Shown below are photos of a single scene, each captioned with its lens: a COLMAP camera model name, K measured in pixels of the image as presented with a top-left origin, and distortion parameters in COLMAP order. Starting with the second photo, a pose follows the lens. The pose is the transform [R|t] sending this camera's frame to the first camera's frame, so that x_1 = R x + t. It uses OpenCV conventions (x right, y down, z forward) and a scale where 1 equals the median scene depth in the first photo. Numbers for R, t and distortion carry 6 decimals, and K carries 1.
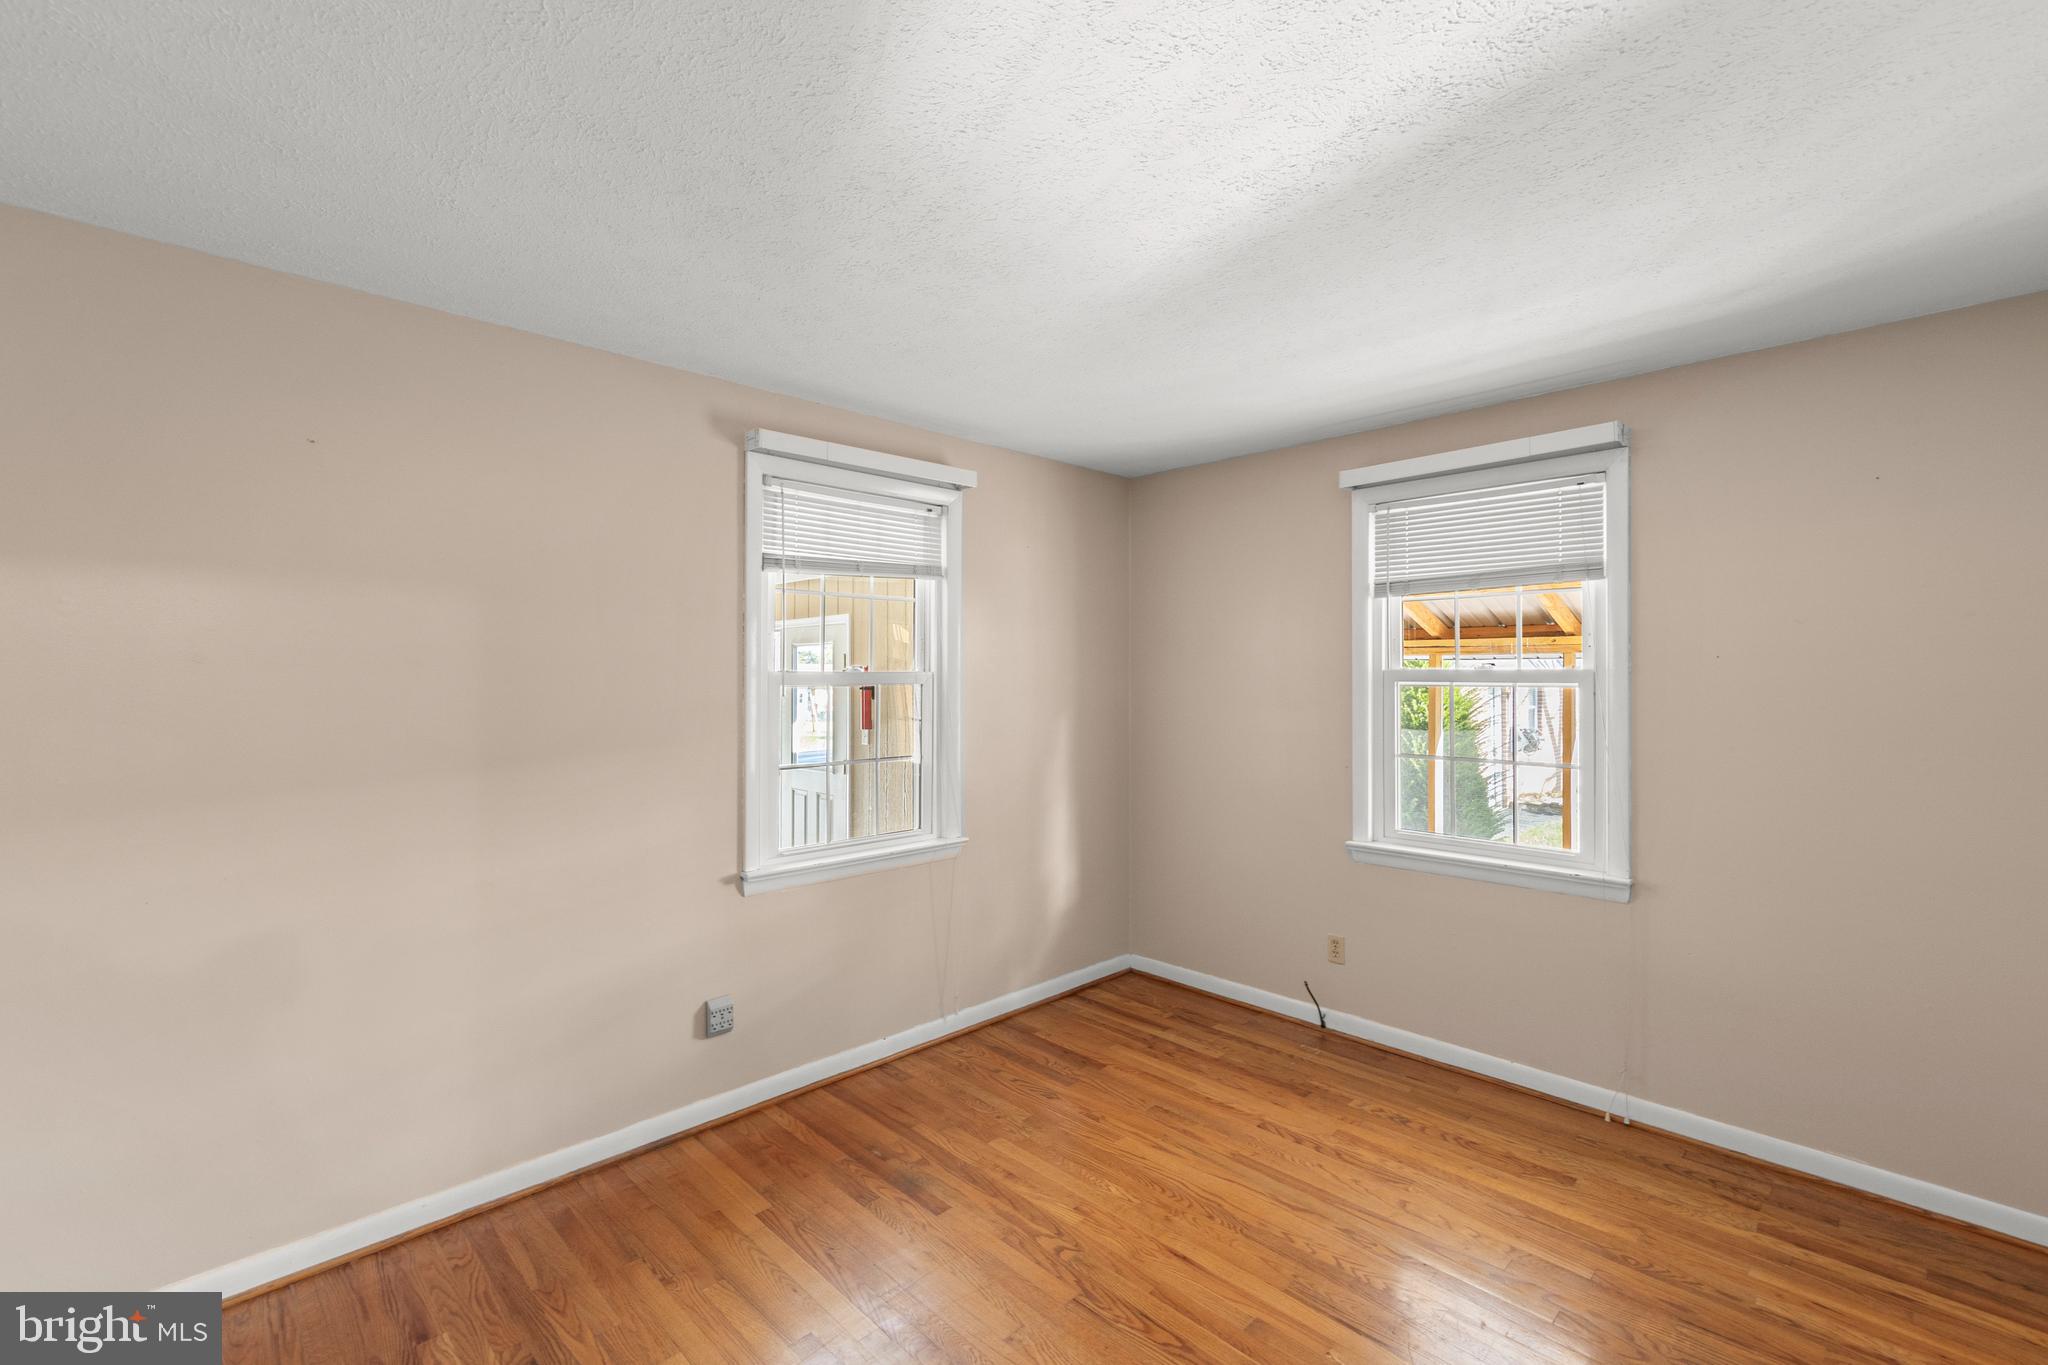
lens RADIAL K [[882.4, 0, 1018.0], [0, 882.4, 668.1], [0, 0, 1]] dist [0.009114, -0.000928]
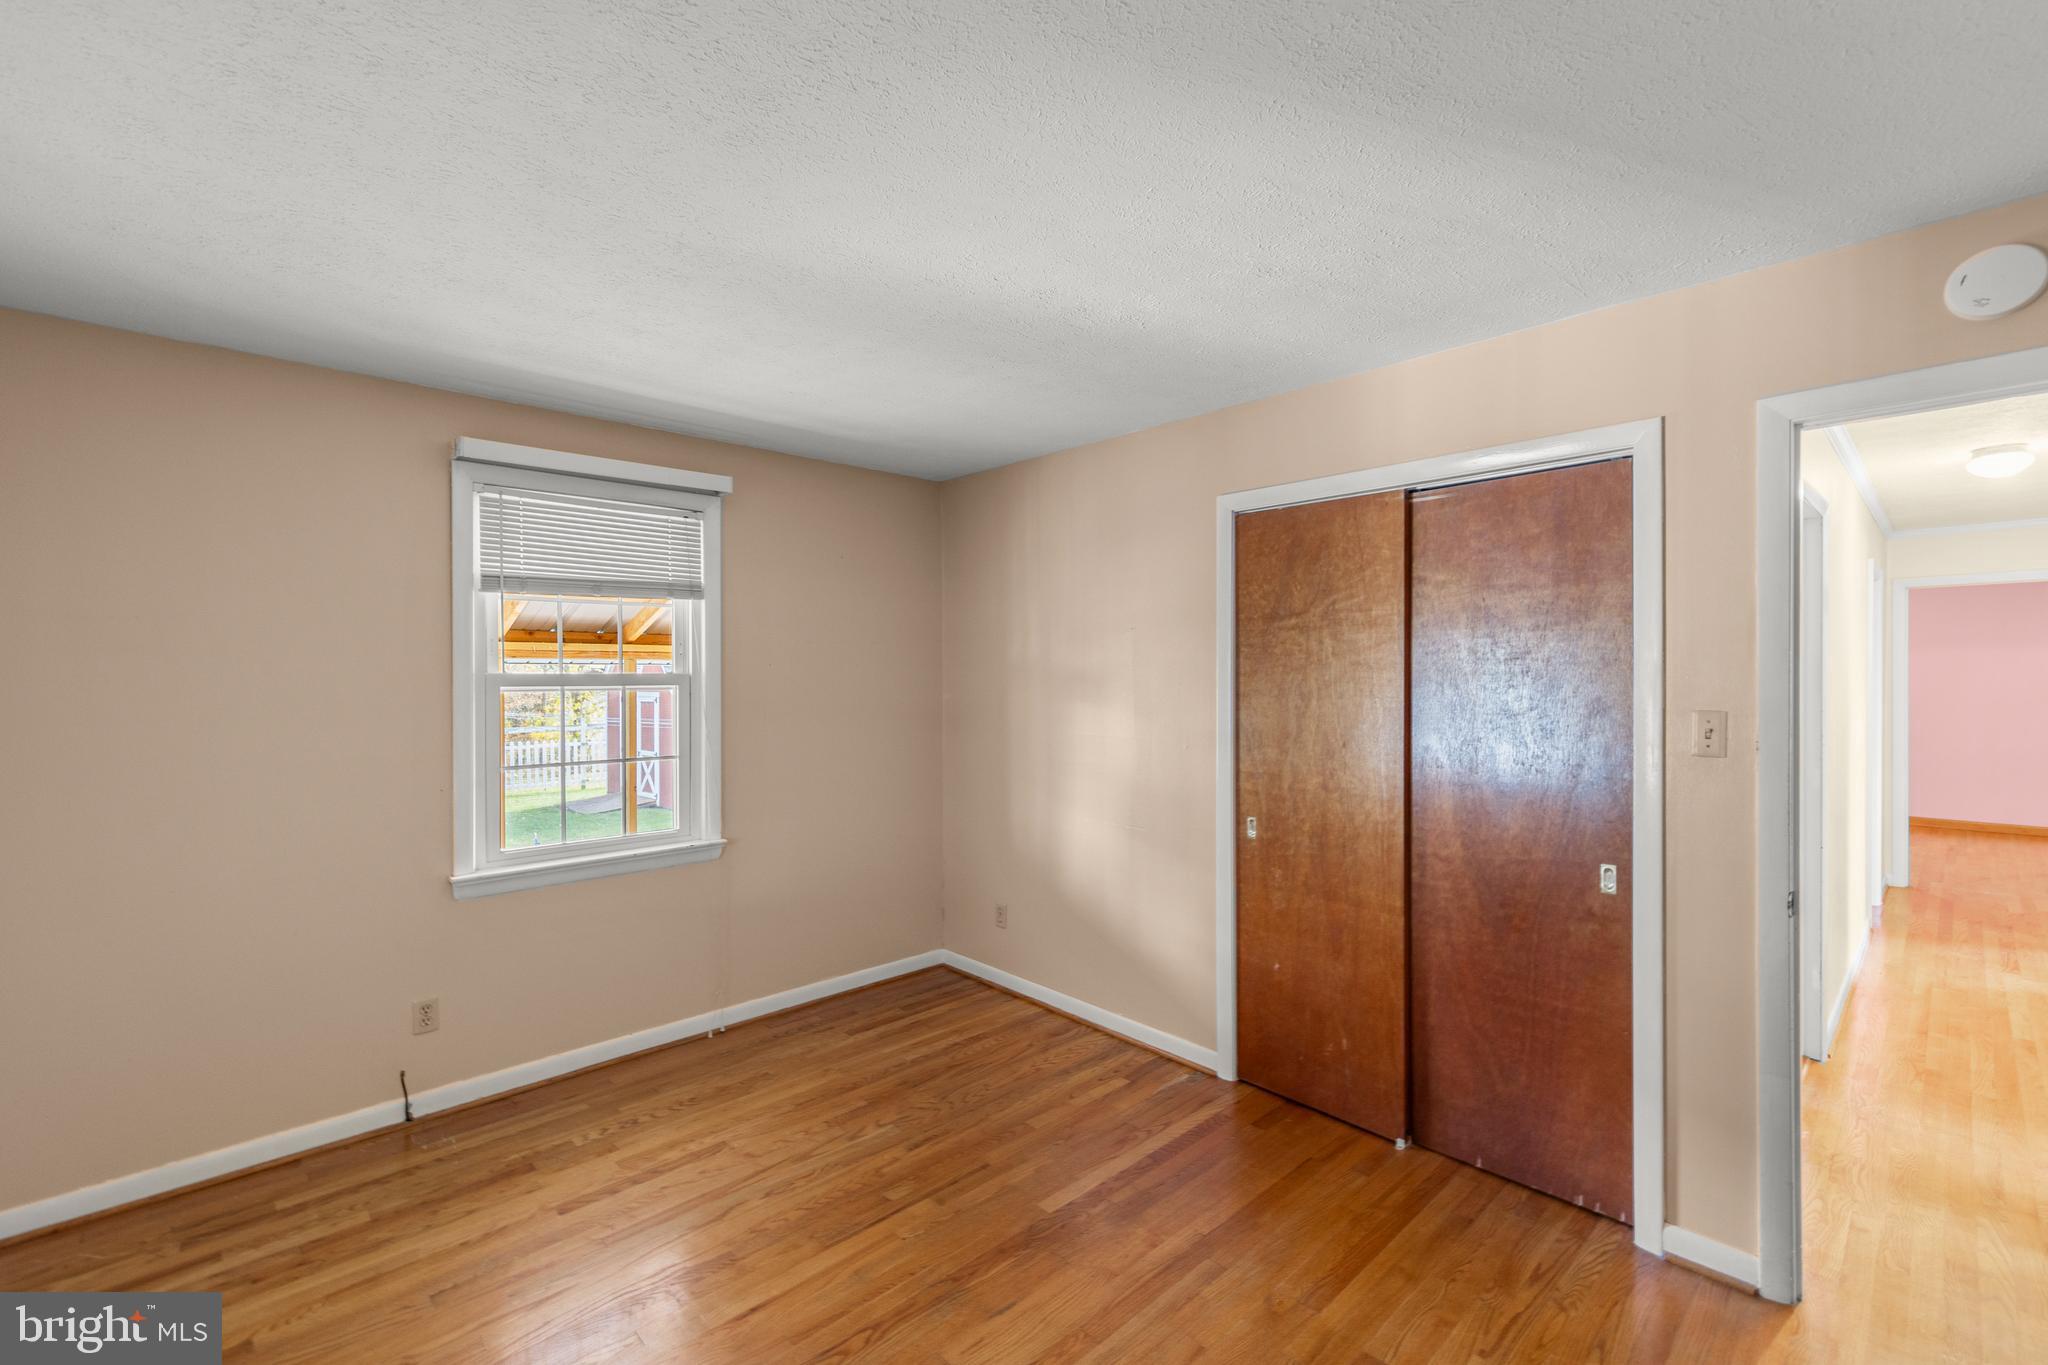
lens RADIAL K [[882.4, 0, 1022.9], [0, 882.4, 684.0], [0, 0, 1]] dist [0.009114, -0.000928]
pose [[0.006054, -0.008323, 0.999947, -0.508511], [-0.002981, 0.999961, 0.008342, 0.003532], [-0.999977, -0.003032, 0.006029, 0.498709]]
